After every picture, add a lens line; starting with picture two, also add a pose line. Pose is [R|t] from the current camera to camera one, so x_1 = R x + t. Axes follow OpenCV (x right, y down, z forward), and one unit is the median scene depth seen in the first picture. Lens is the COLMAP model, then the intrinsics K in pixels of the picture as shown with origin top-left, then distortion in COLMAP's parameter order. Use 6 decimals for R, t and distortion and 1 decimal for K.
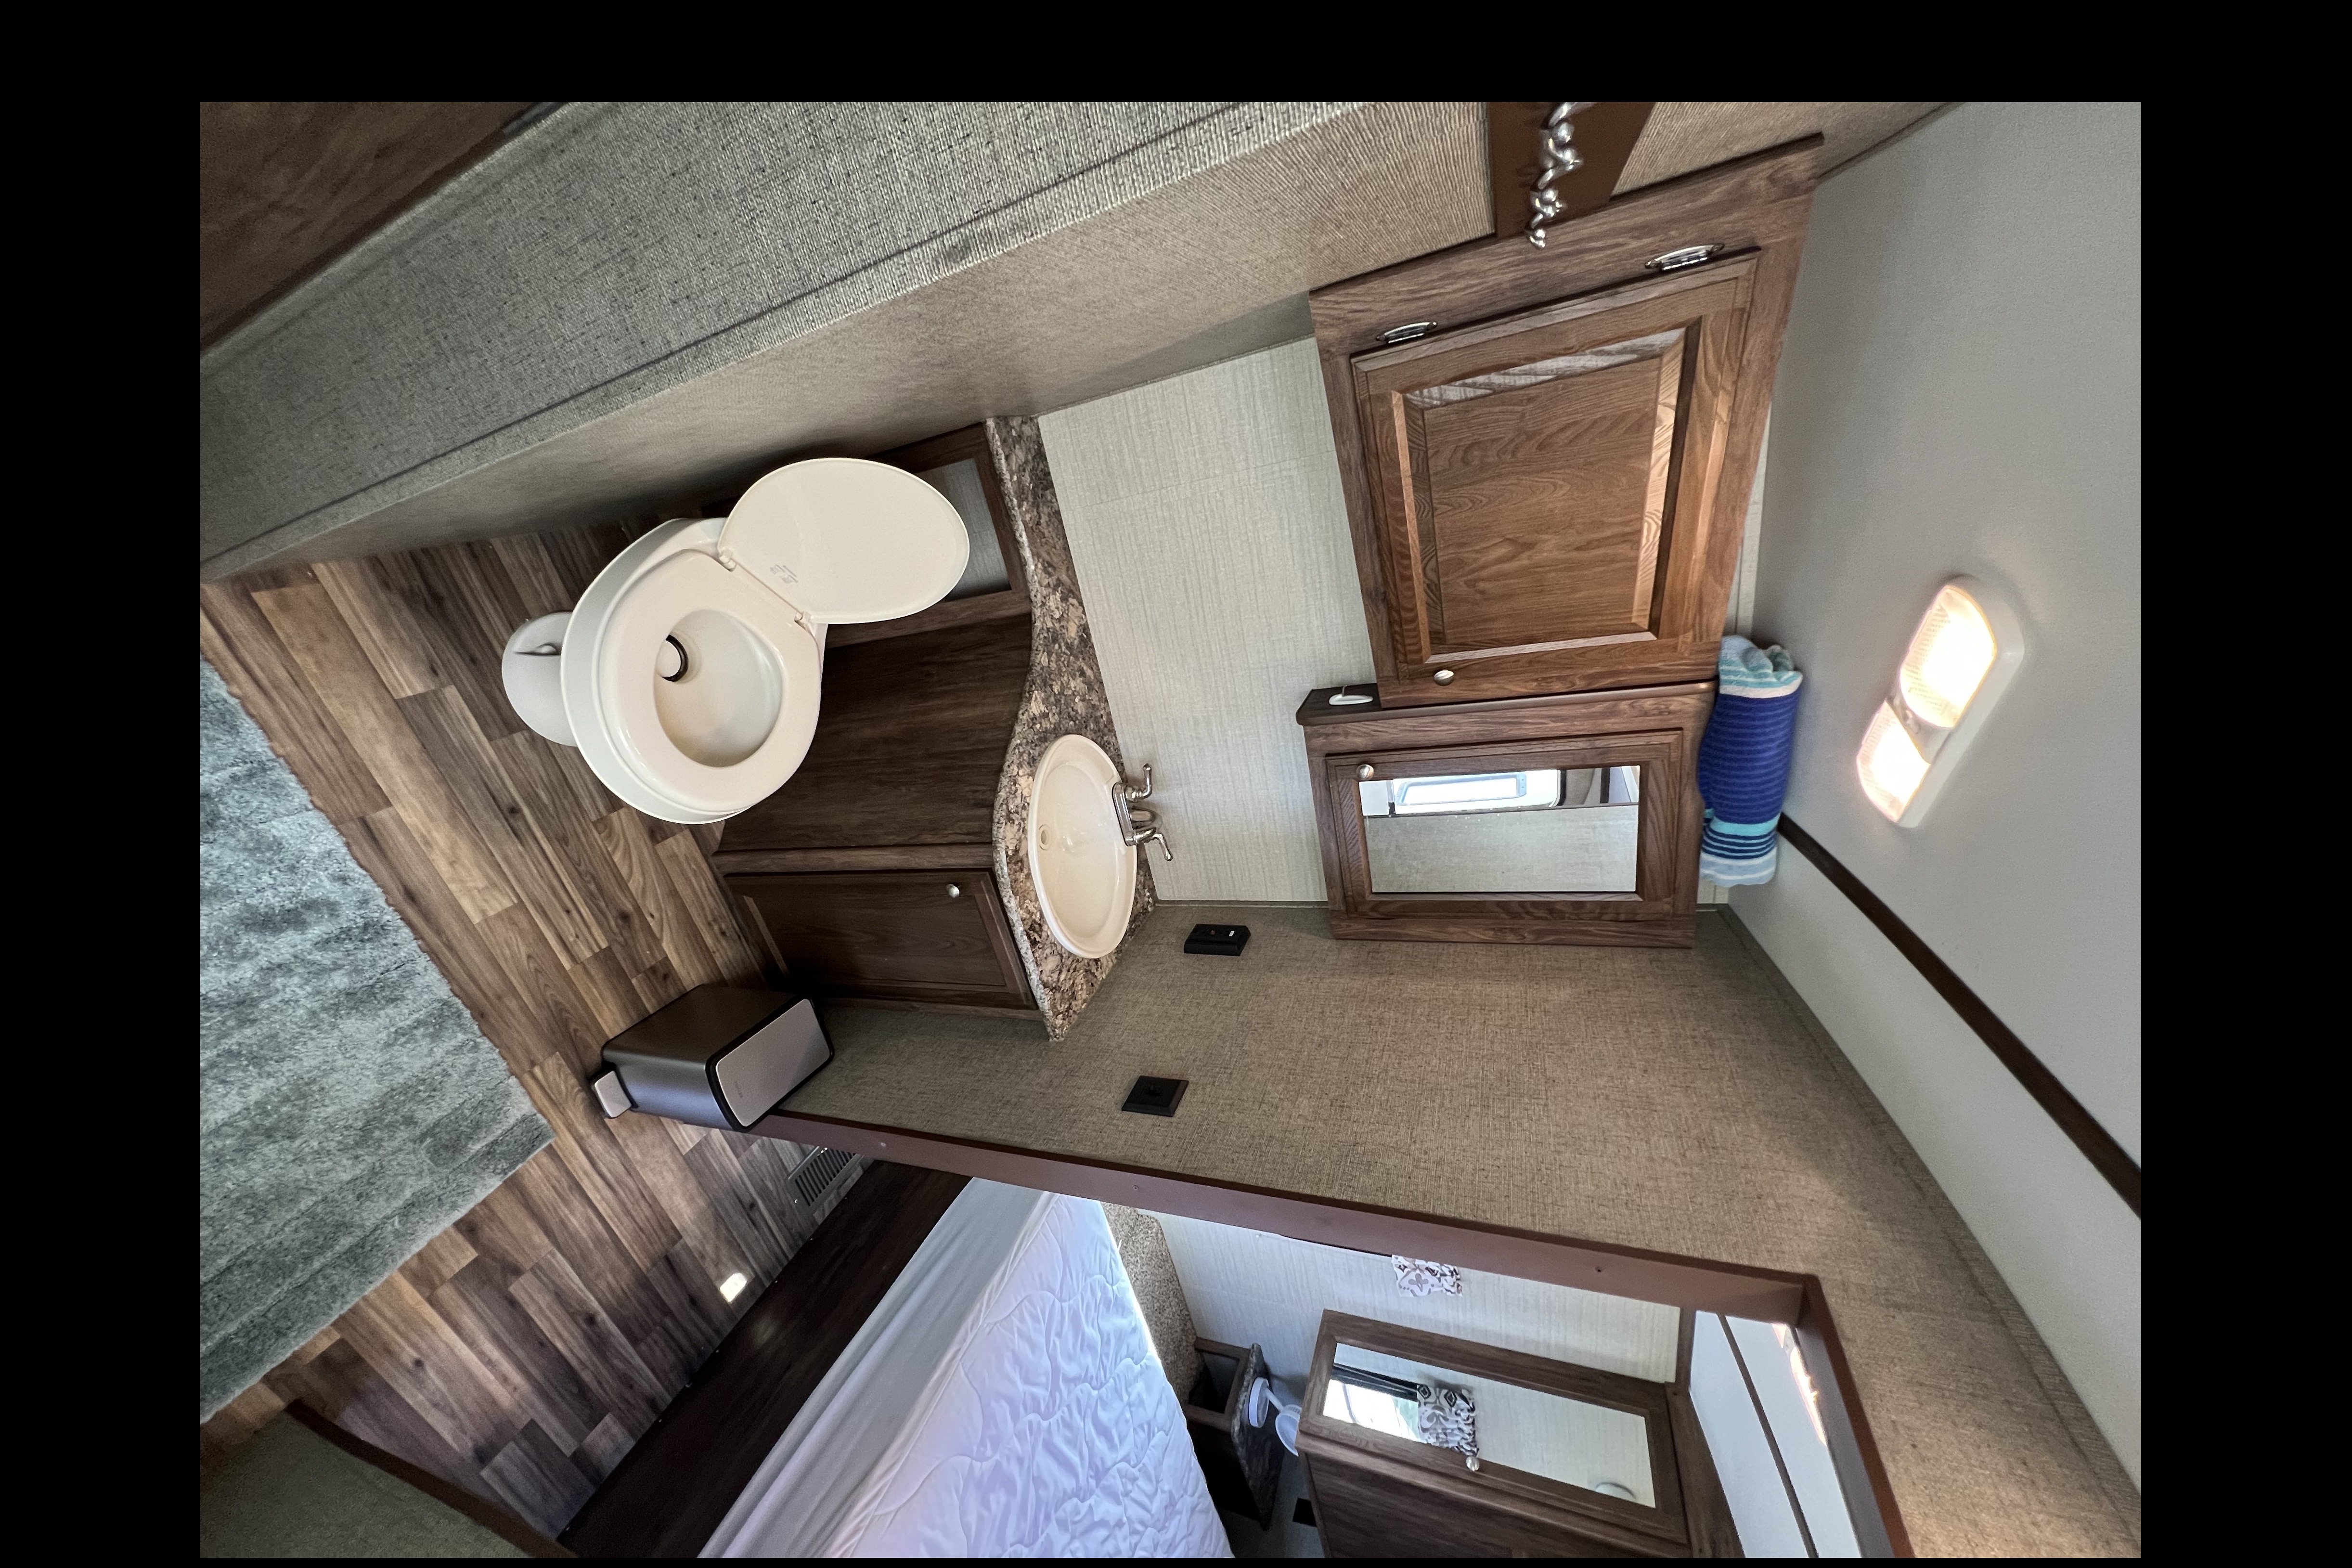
lens RADIAL K [[787.4, 0, 1176.0], [0, 787.4, 784.0], [0, 0, 1]] dist [-0.001121, -0.000041]
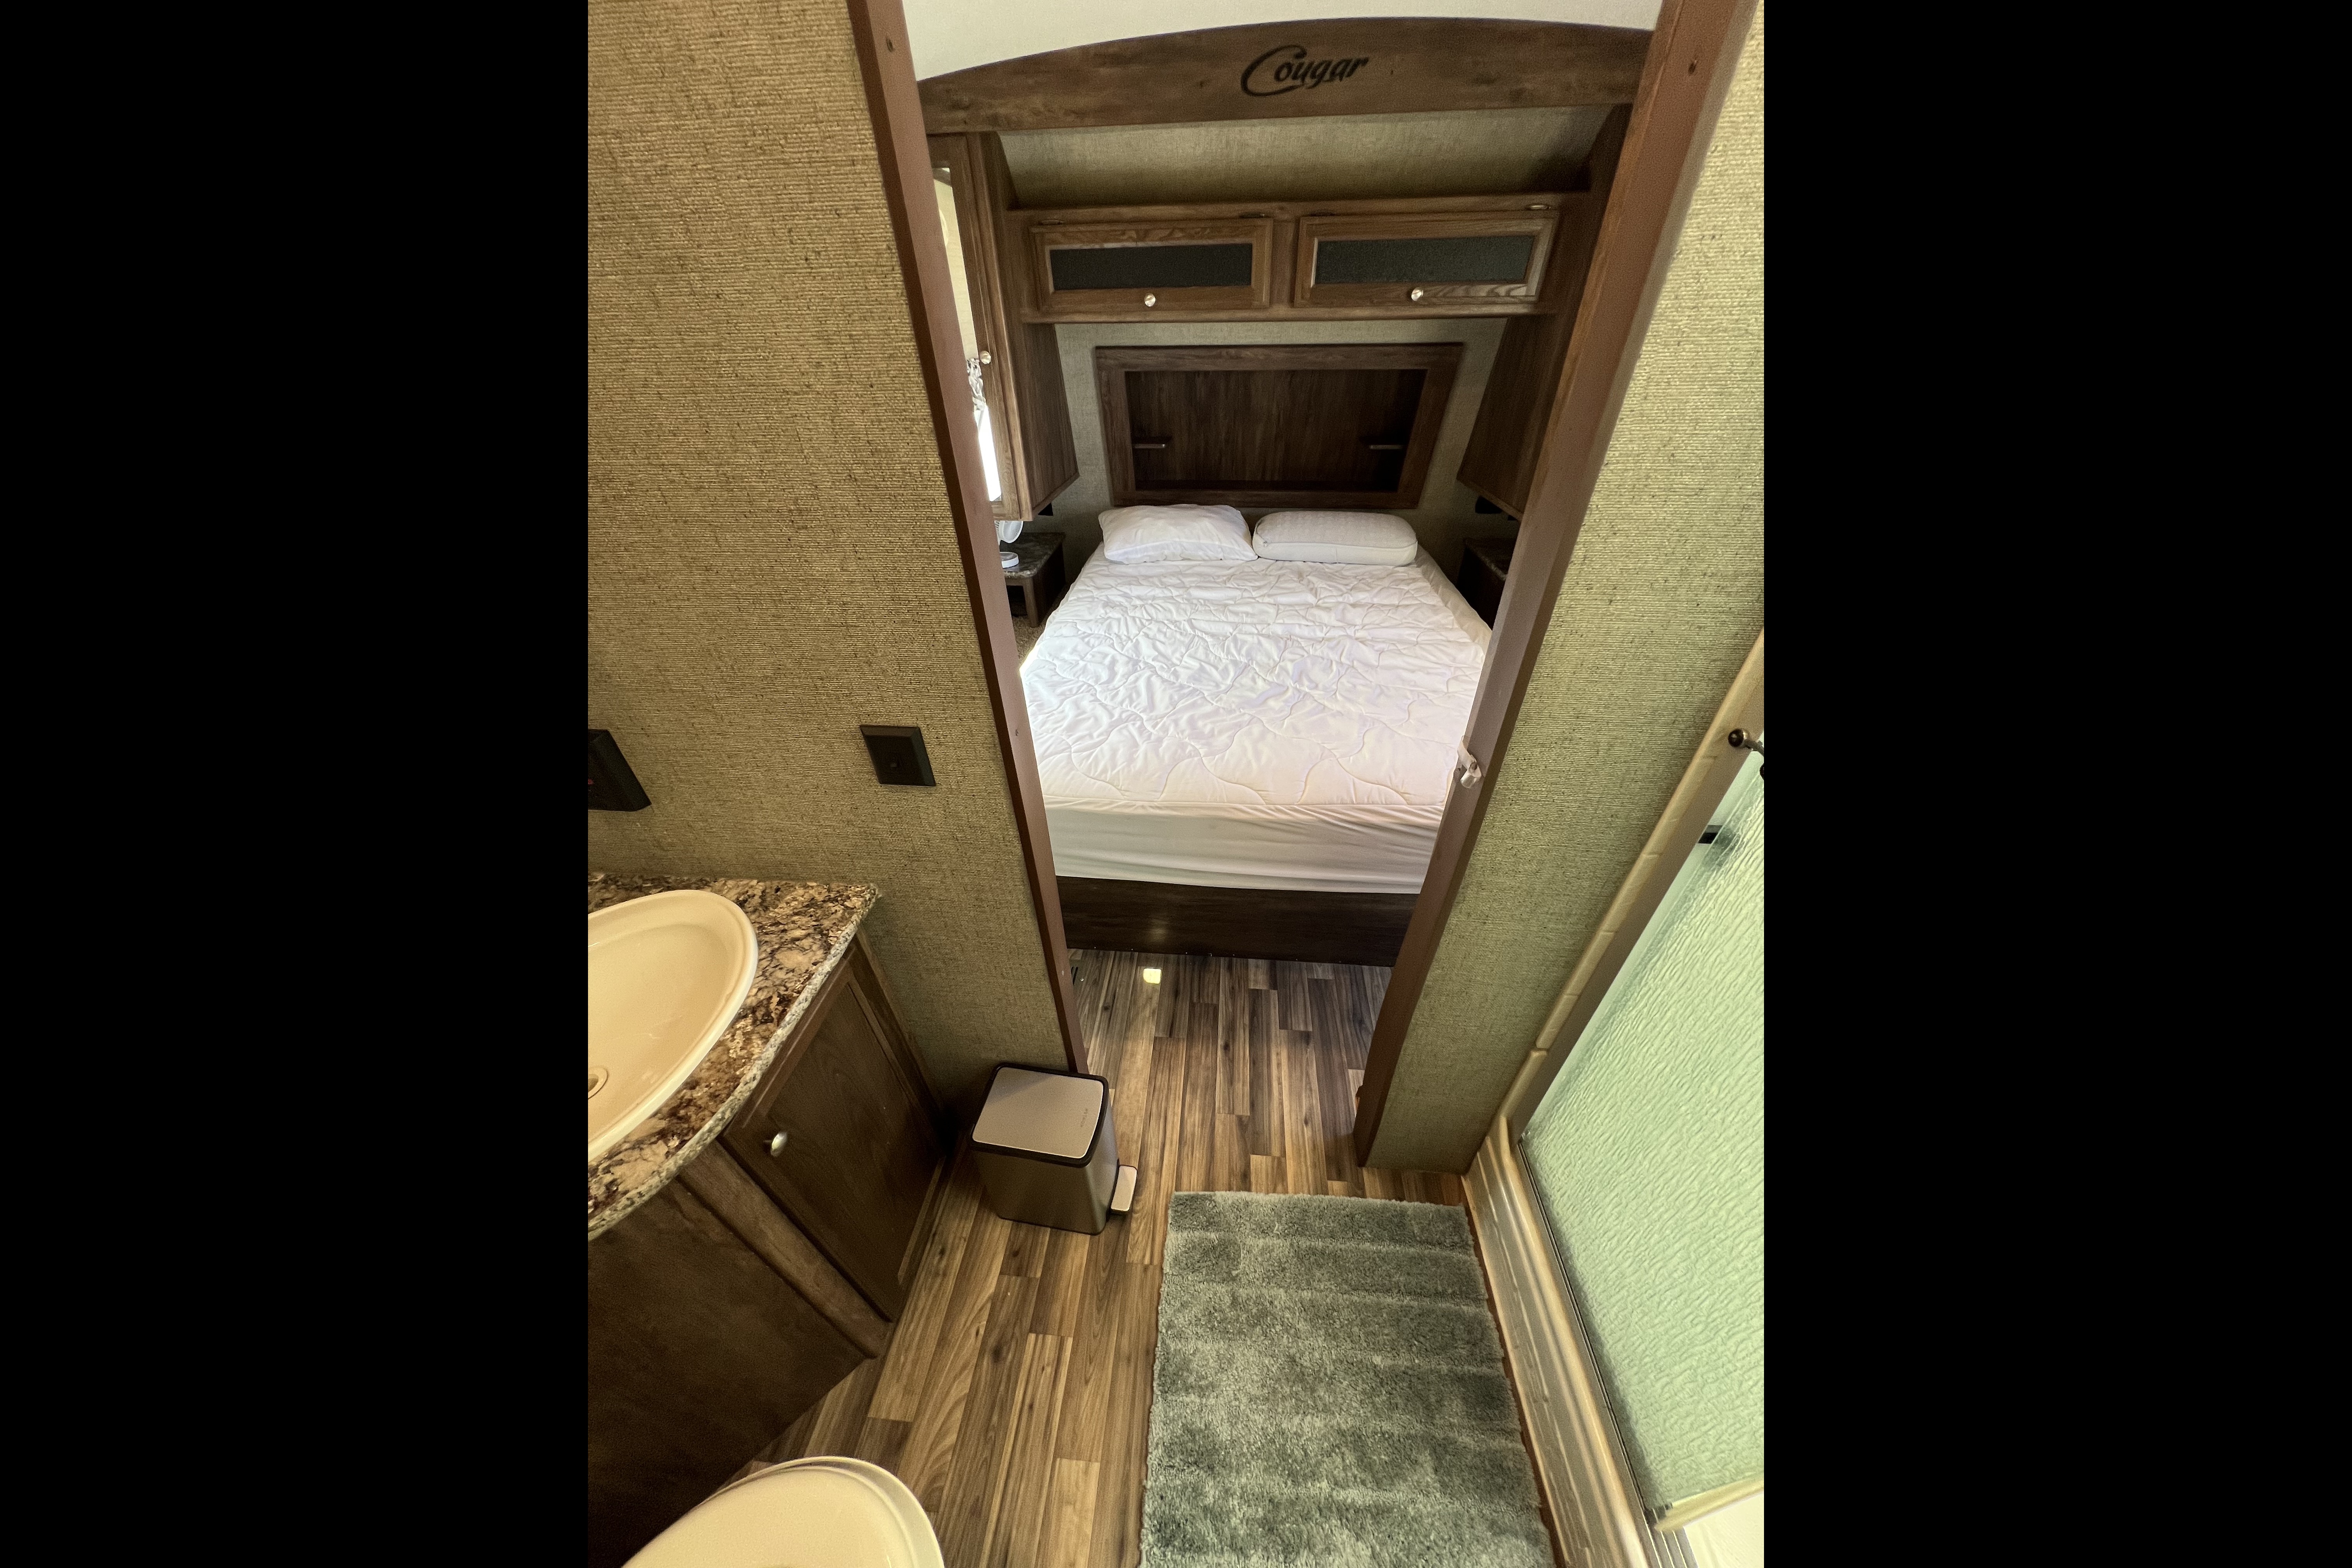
lens RADIAL K [[635.8, 0, 1180.9], [0, 635.8, 775.1], [0, 0, 1]] dist [-0.001156, 0.000025]
pose [[-0.349718, -0.876535, -0.330732, 0.063555], [0.472425, -0.469850, 0.745691, 0.038706], [-0.809019, 0.104535, 0.578412, 0.362253]]
